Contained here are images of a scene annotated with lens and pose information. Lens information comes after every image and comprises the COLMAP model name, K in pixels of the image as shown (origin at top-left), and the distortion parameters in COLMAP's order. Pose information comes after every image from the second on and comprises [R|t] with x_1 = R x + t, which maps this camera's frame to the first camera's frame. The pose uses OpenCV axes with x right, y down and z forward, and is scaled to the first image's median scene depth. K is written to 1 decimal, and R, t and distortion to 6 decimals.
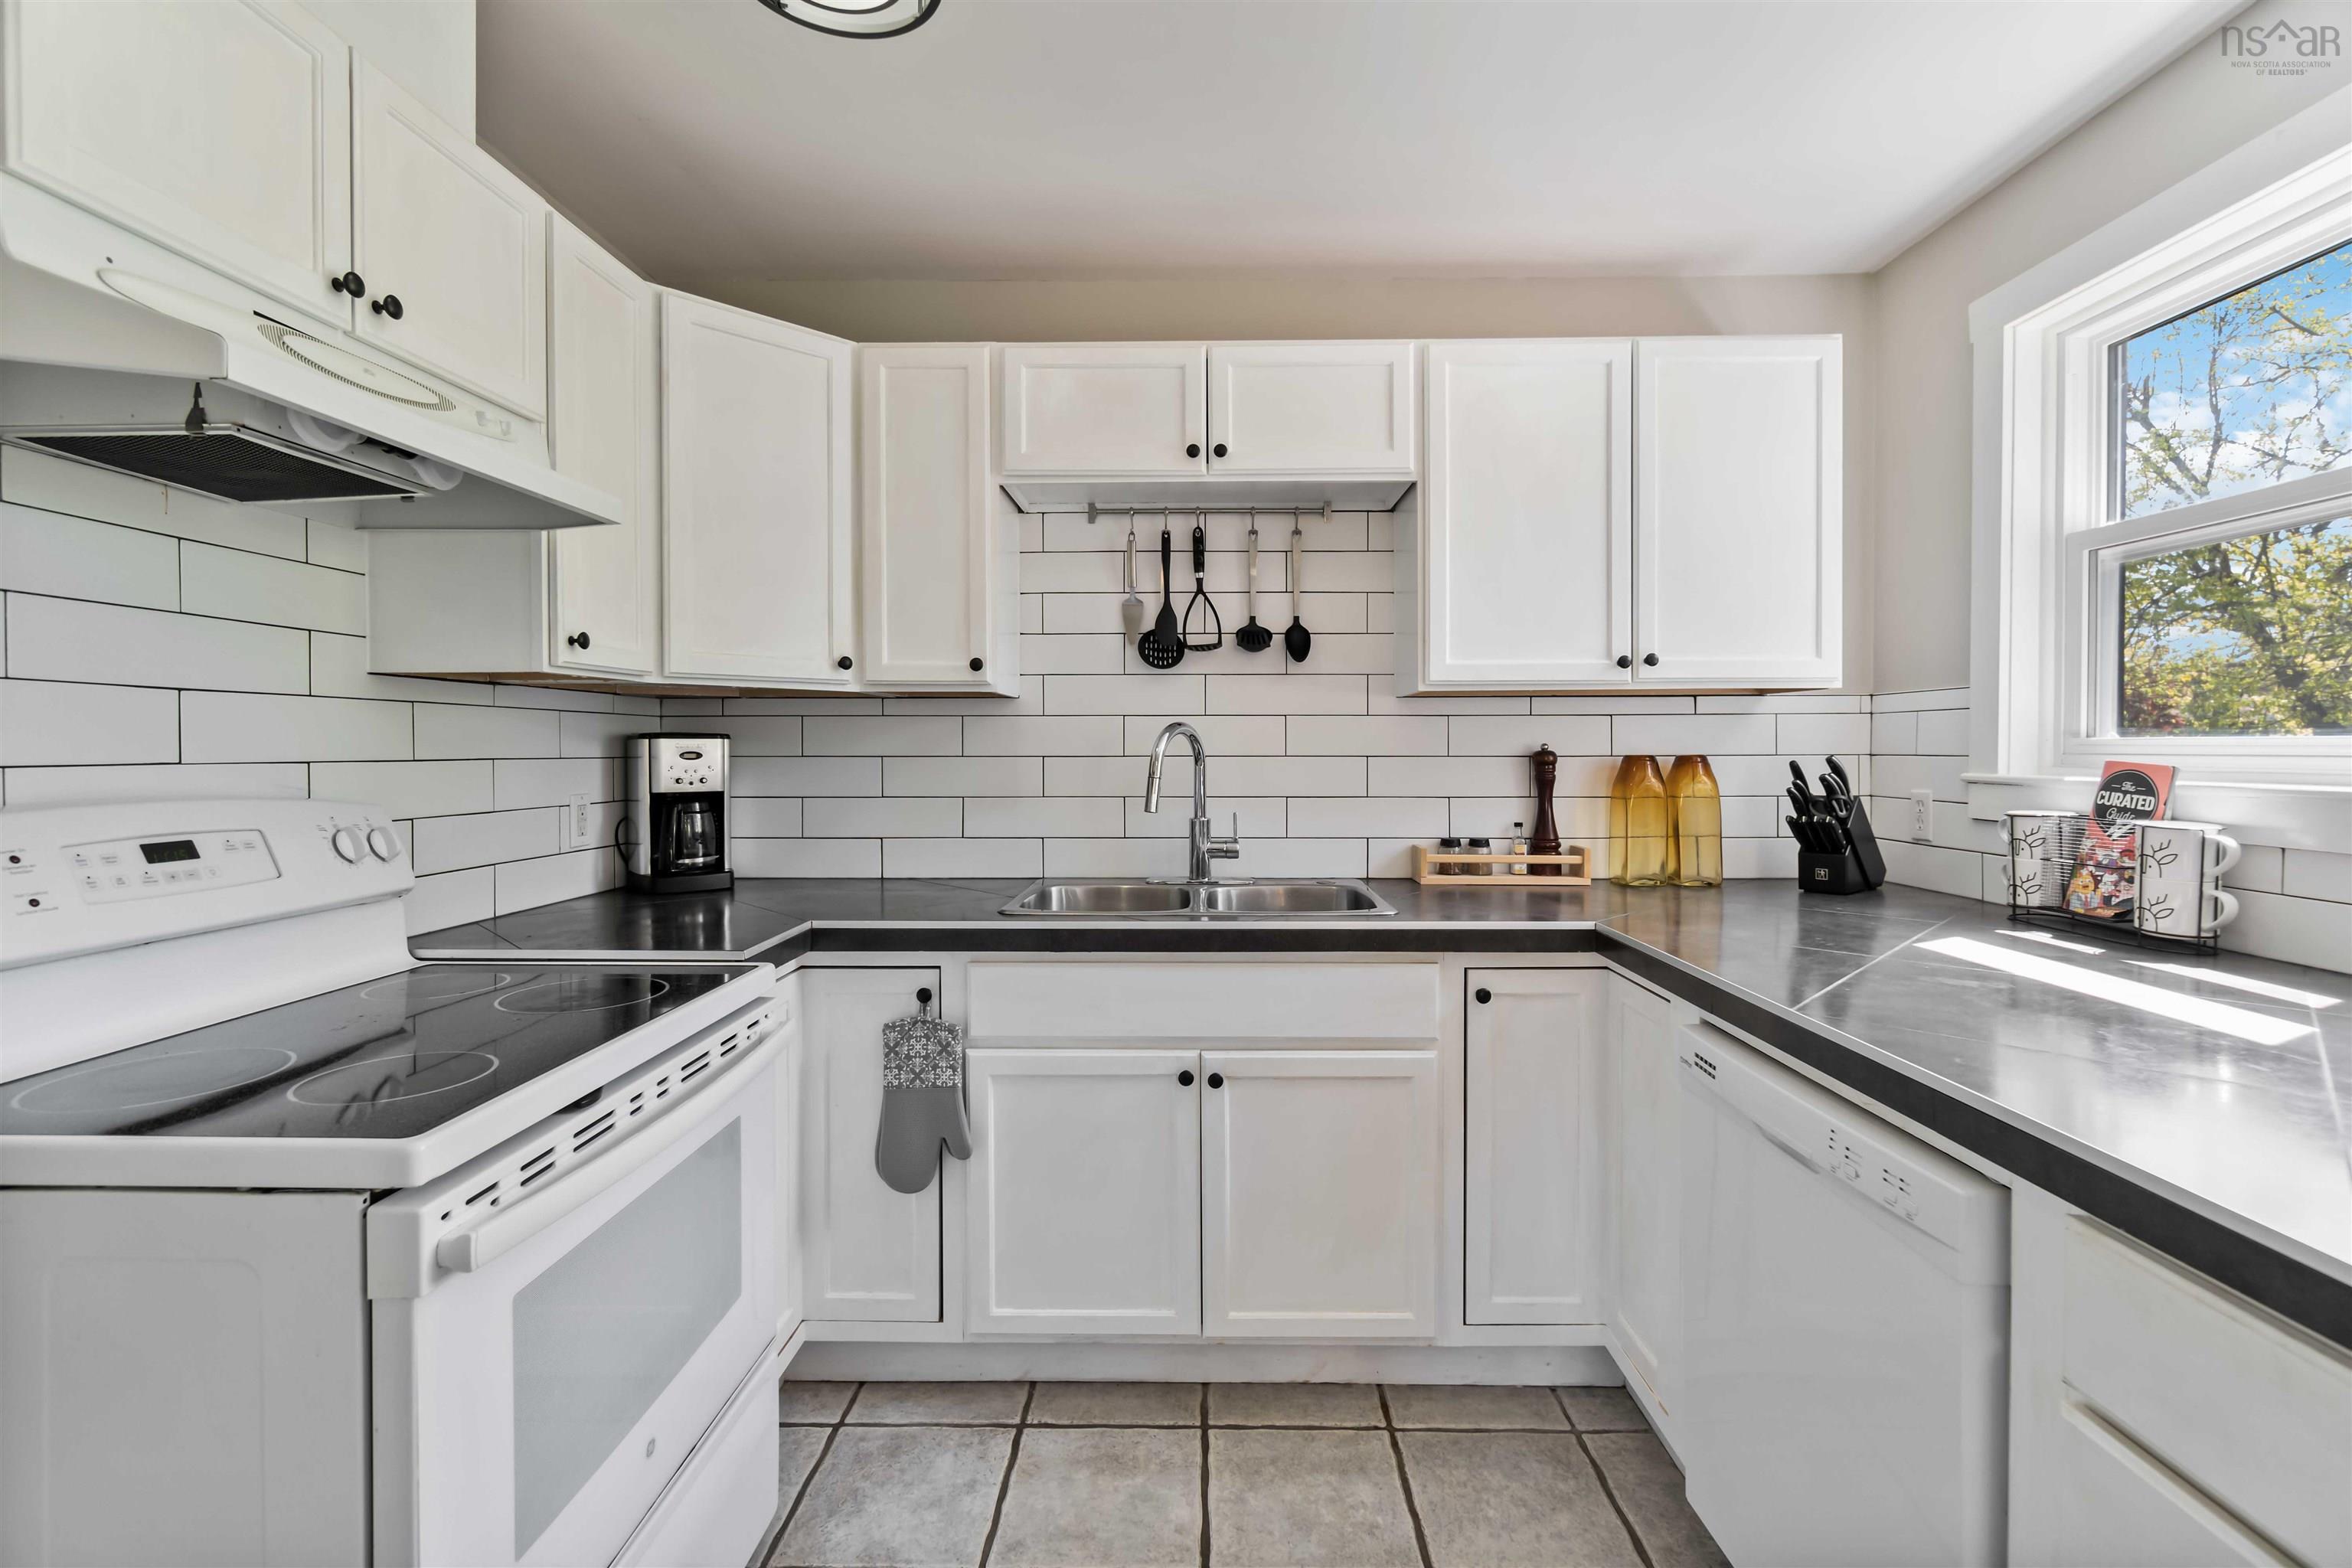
lens RADIAL K [[1025.9, 0, 1179.2], [0, 1025.9, 761.0], [0, 0, 1]] dist [-0.003779, -0.000010]
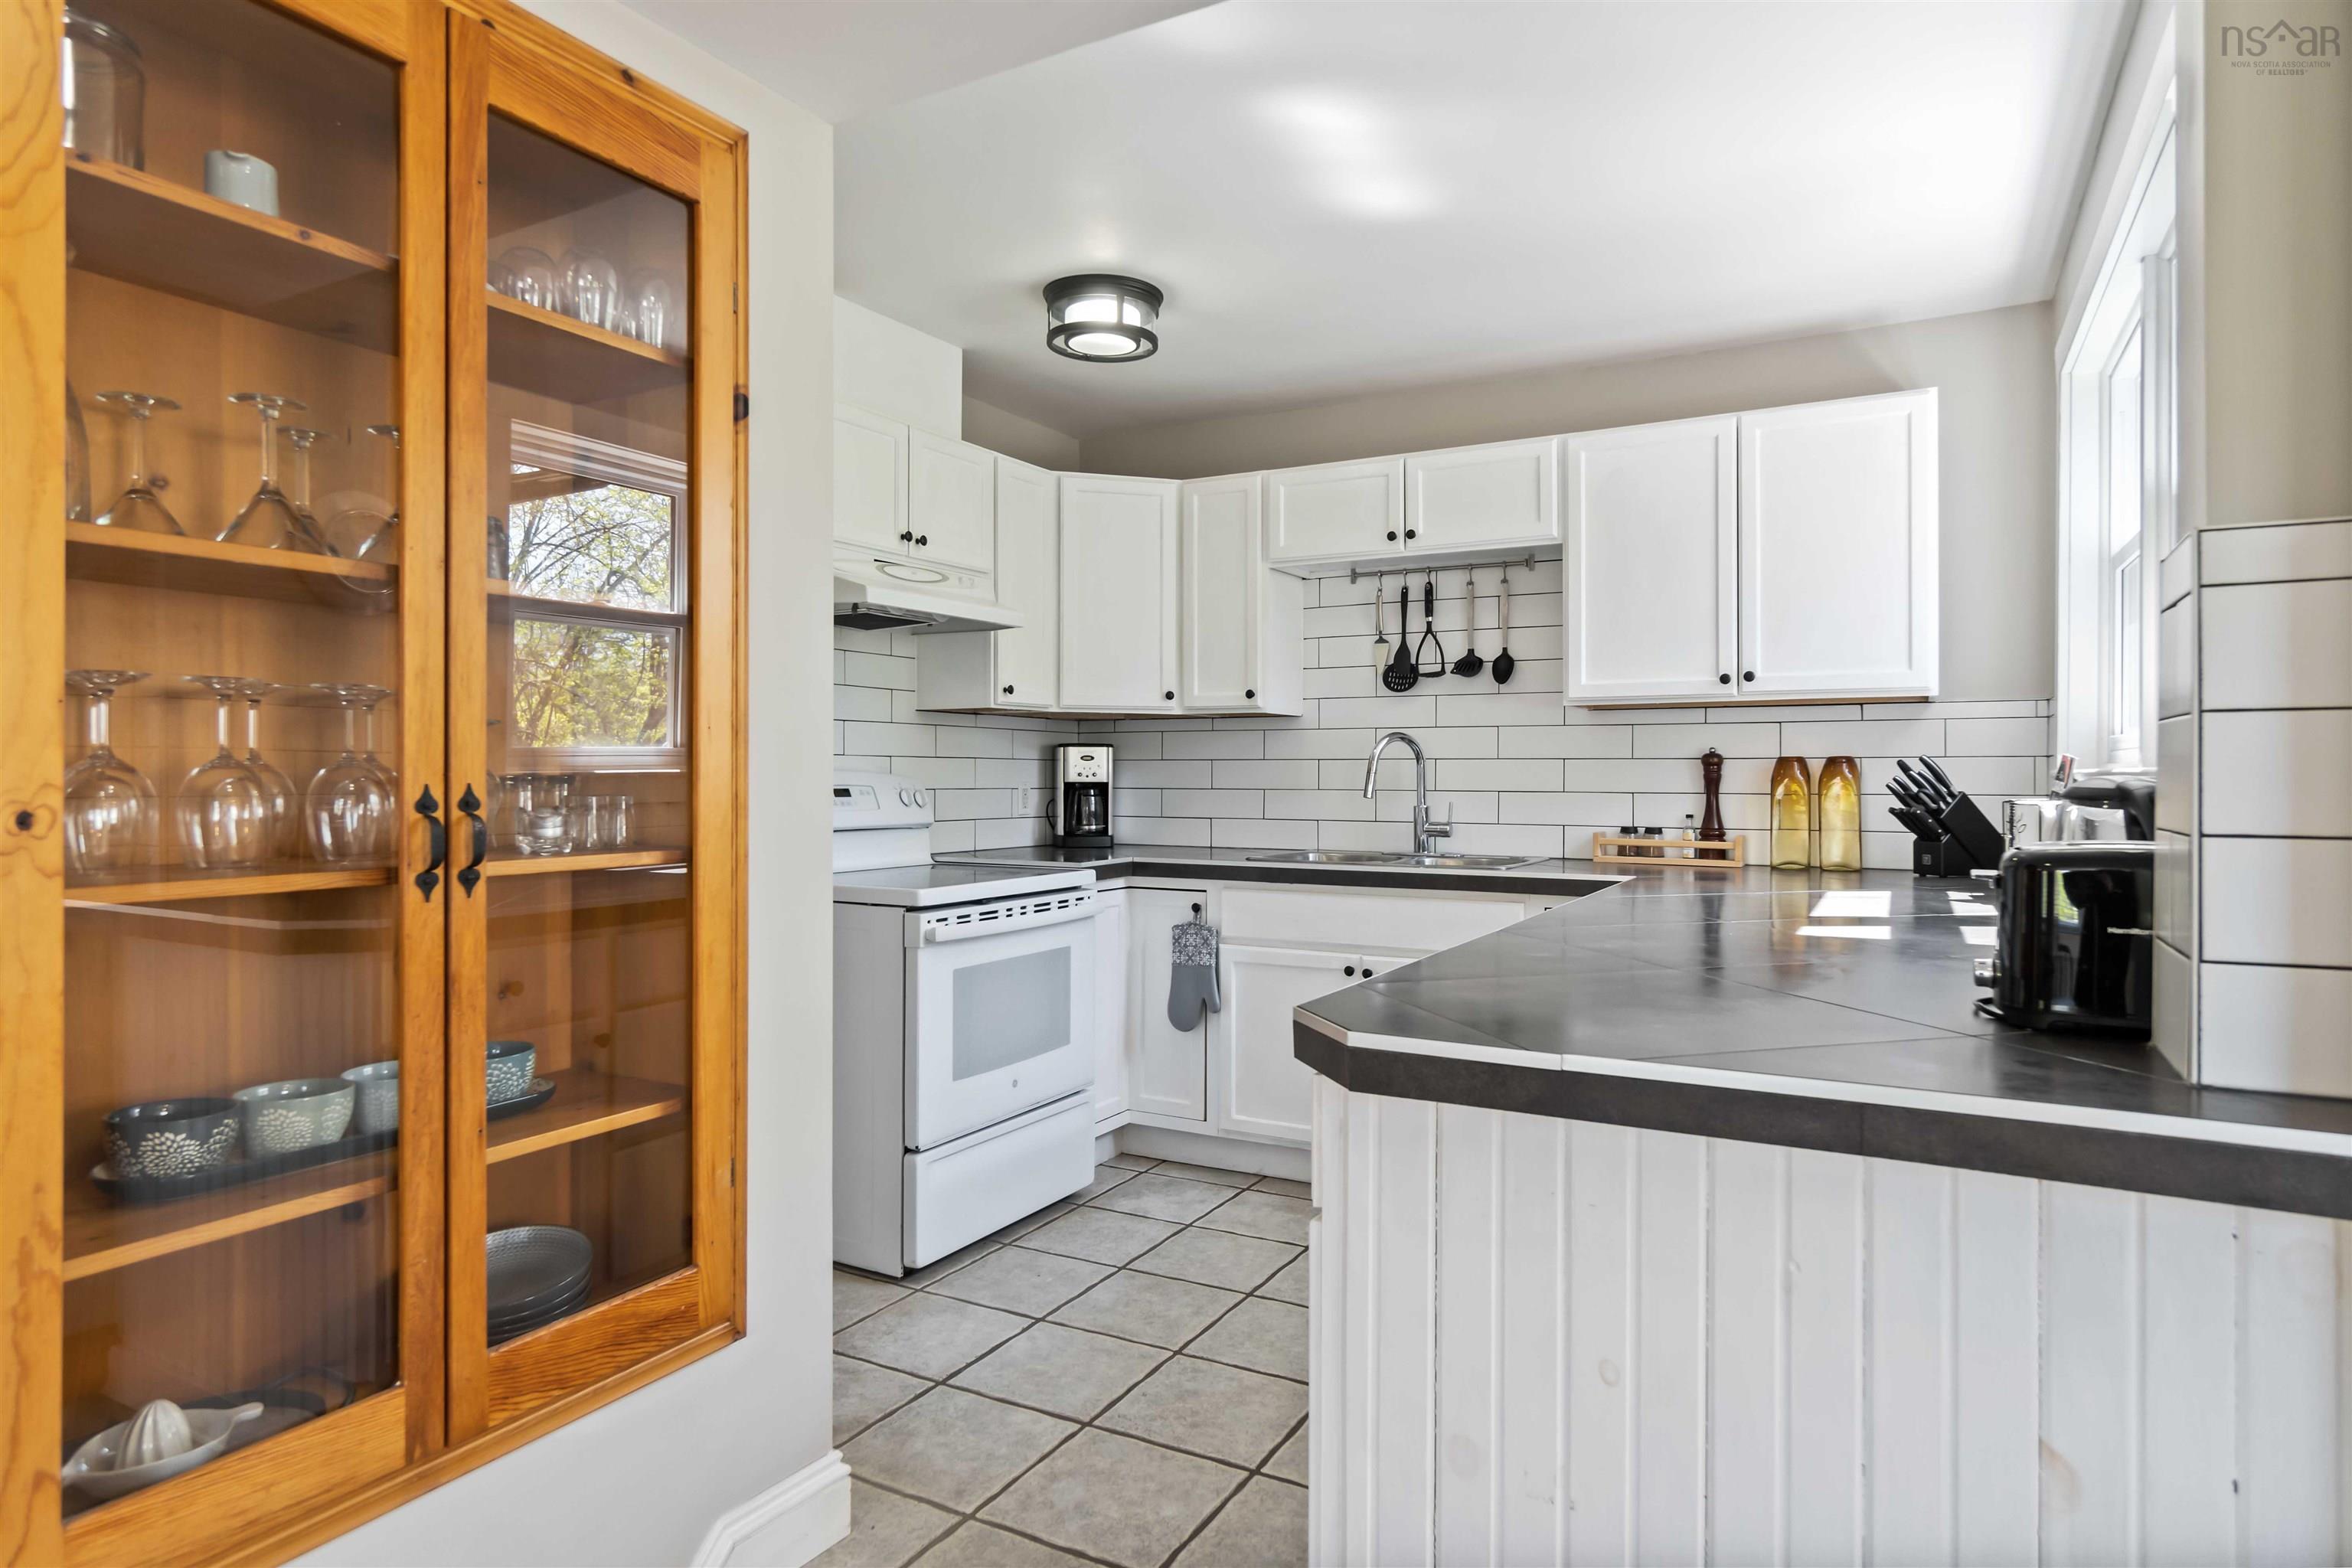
lens RADIAL K [[1309.8, 0, 1176.0], [0, 1309.8, 784.0], [0, 0, 1]] dist [-0.000505, 0.000085]
pose [[0.881128, 0.006729, -0.472829, 0.556825], [-0.010447, 0.999932, -0.005237, 0.041810], [0.472762, 0.009554, 0.881138, -0.648254]]
